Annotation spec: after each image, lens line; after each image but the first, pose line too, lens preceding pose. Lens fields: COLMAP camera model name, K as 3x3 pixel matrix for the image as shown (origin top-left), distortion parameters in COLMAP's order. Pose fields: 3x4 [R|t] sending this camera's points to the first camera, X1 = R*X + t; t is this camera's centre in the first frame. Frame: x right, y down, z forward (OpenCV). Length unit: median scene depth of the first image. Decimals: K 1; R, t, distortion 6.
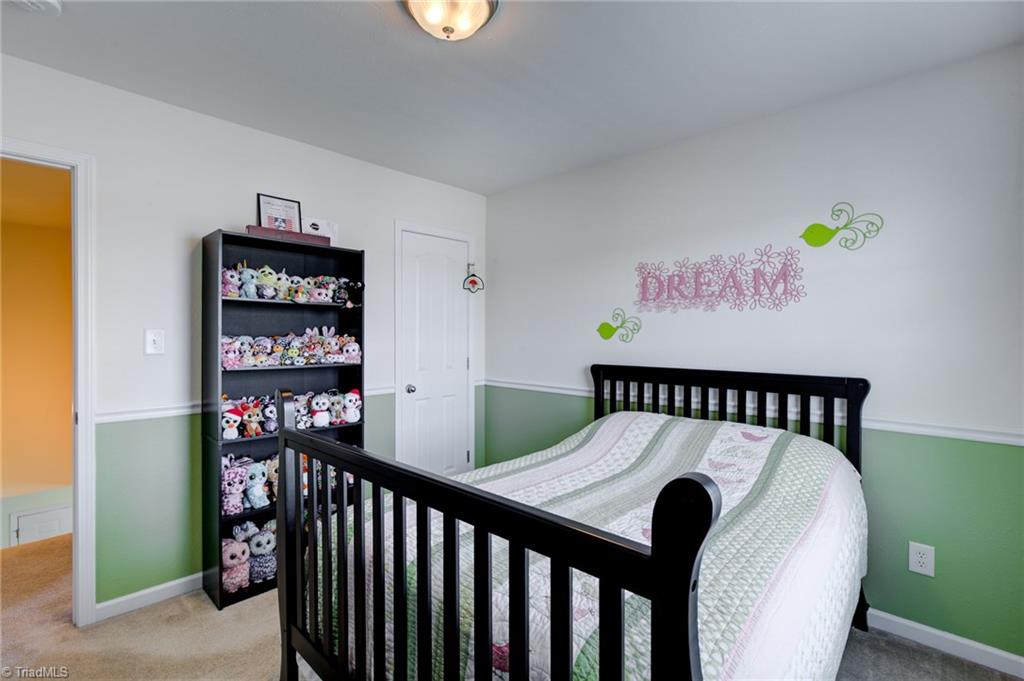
lens RADIAL K [[463.2, 0, 512.0], [0, 463.2, 340.5], [0, 0, 1]] dist [-0.001432, -0.000308]
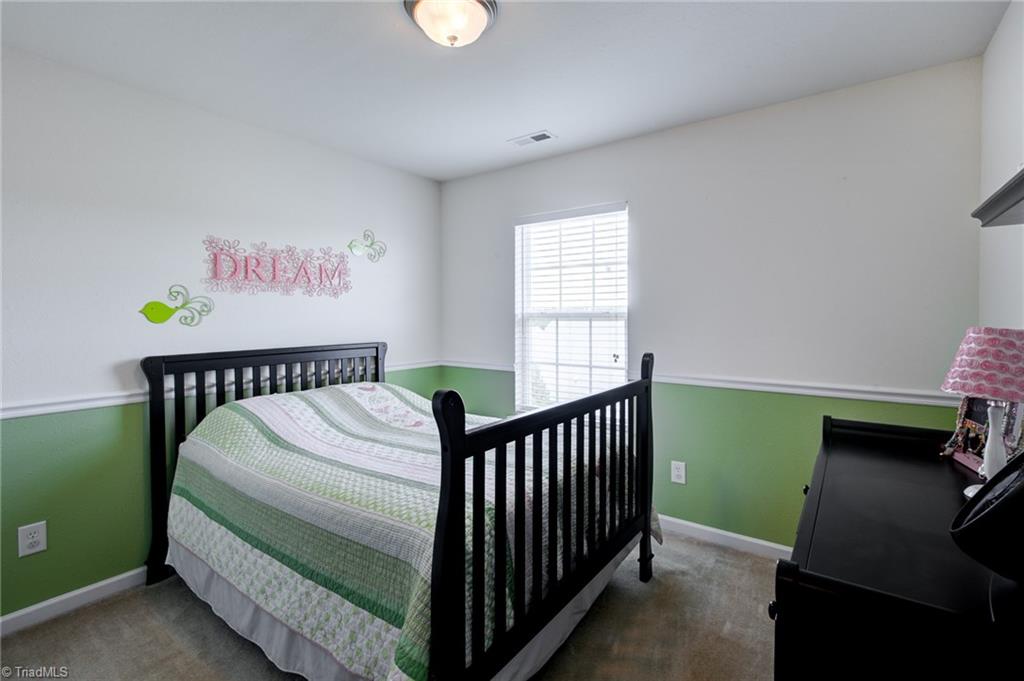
lens RADIAL K [[472.5, 0, 503.3], [0, 472.5, 327.8], [0, 0, 1]] dist [-0.000831, 0.000135]
pose [[-0.097223, -0.028997, 0.994840, -0.693842], [0.017786, 0.999365, 0.030868, -0.009940], [-0.995104, 0.020696, -0.096646, 0.542154]]
